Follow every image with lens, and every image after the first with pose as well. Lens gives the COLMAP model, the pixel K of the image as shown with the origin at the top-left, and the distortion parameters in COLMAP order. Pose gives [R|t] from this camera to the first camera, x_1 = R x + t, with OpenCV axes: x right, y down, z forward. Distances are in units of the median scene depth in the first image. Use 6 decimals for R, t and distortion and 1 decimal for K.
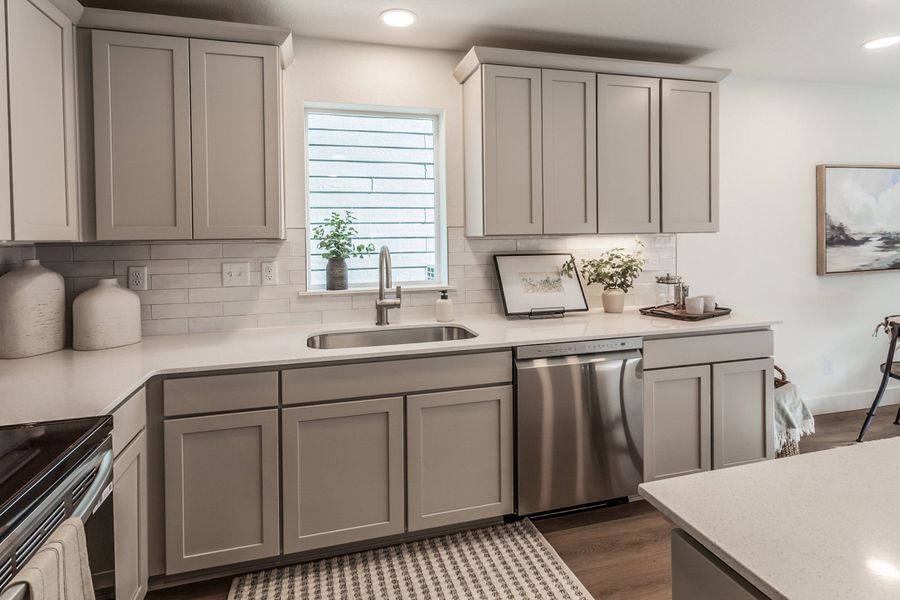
lens RADIAL K [[475.8, 0, 427.4], [0, 475.8, 241.3], [0, 0, 1]] dist [-0.004831, 0.003591]
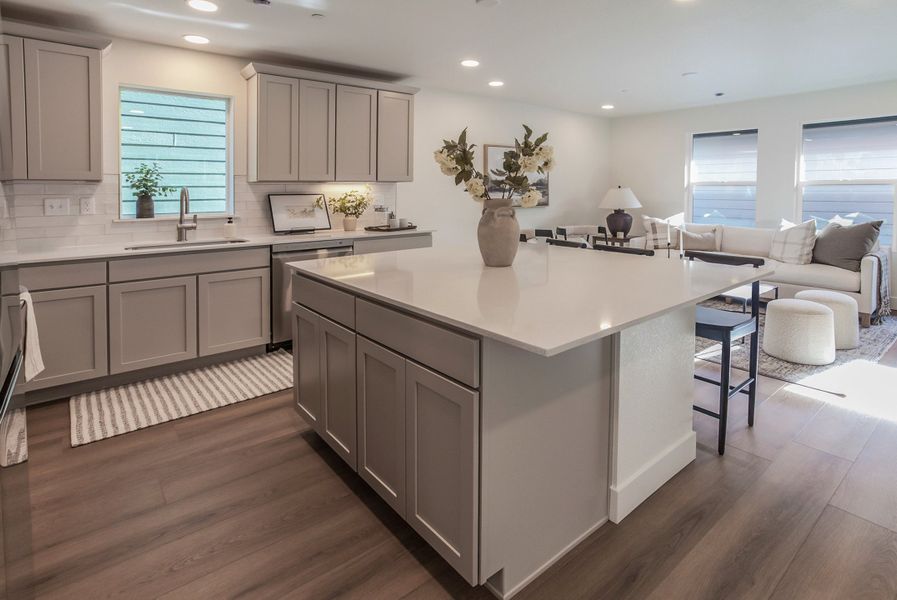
lens RADIAL K [[474.2, 0, 476.9], [0, 474.2, 190.2], [0, 0, 1]] dist [-0.004831, 0.003591]
pose [[0.896470, 0.007641, 0.443038, 0.071141], [-0.002636, 0.999926, -0.011910, 0.033031], [-0.443096, 0.009509, 0.896424, -0.708144]]
